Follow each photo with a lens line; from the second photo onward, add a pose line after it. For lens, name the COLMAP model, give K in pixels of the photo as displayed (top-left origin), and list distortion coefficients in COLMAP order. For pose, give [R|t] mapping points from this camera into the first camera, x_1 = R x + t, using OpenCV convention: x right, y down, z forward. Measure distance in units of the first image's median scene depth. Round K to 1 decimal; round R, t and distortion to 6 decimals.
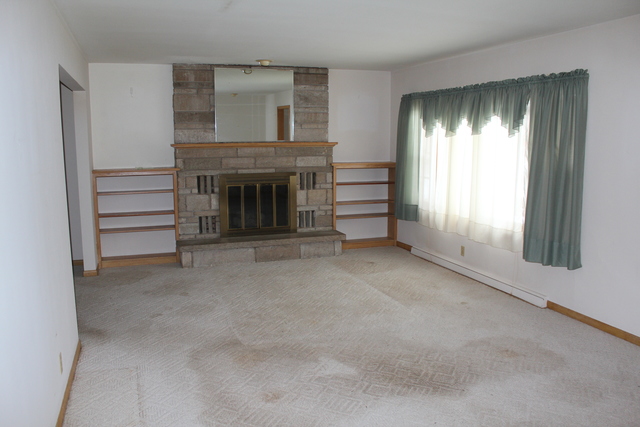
lens RADIAL K [[546.9, 0, 314.6], [0, 546.9, 212.7], [0, 0, 1]] dist [-0.119041, 0.094516]
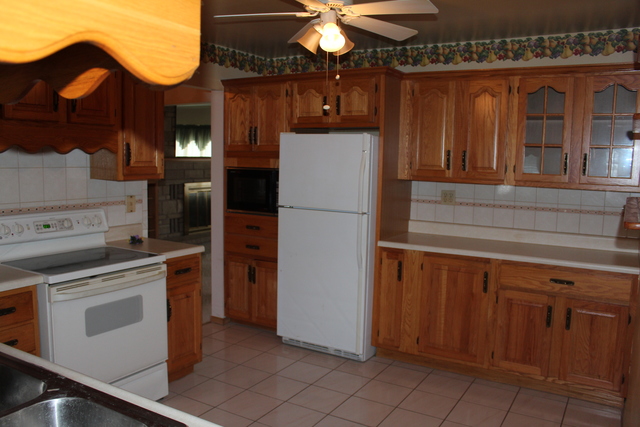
lens RADIAL K [[546.9, 0, 320.0], [0, 546.9, 215.5], [0, 0, 1]] dist [-0.119041, 0.094516]
pose [[0.761833, -0.055084, 0.645428, -0.729848], [0.076651, 0.997043, -0.005382, 0.031281], [-0.643223, 0.053572, 0.763803, -0.117165]]
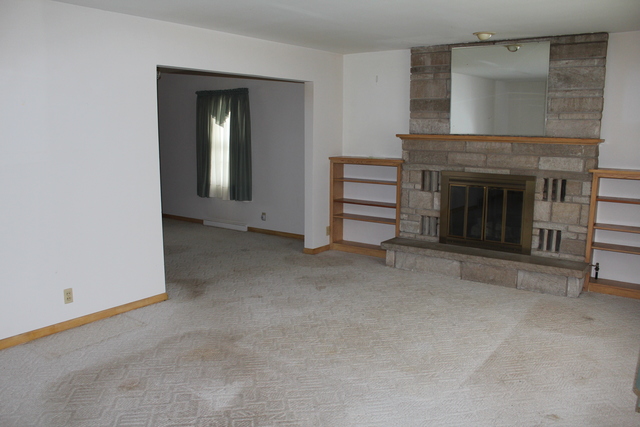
lens RADIAL K [[546.9, 0, 316.0], [0, 546.9, 216.3], [0, 0, 1]] dist [-0.119041, 0.094516]
pose [[0.563842, 0.143110, -0.813389, 0.428999], [-0.122072, 0.988496, 0.089298, -0.051078], [0.816811, 0.048942, 0.574825, 0.336481]]
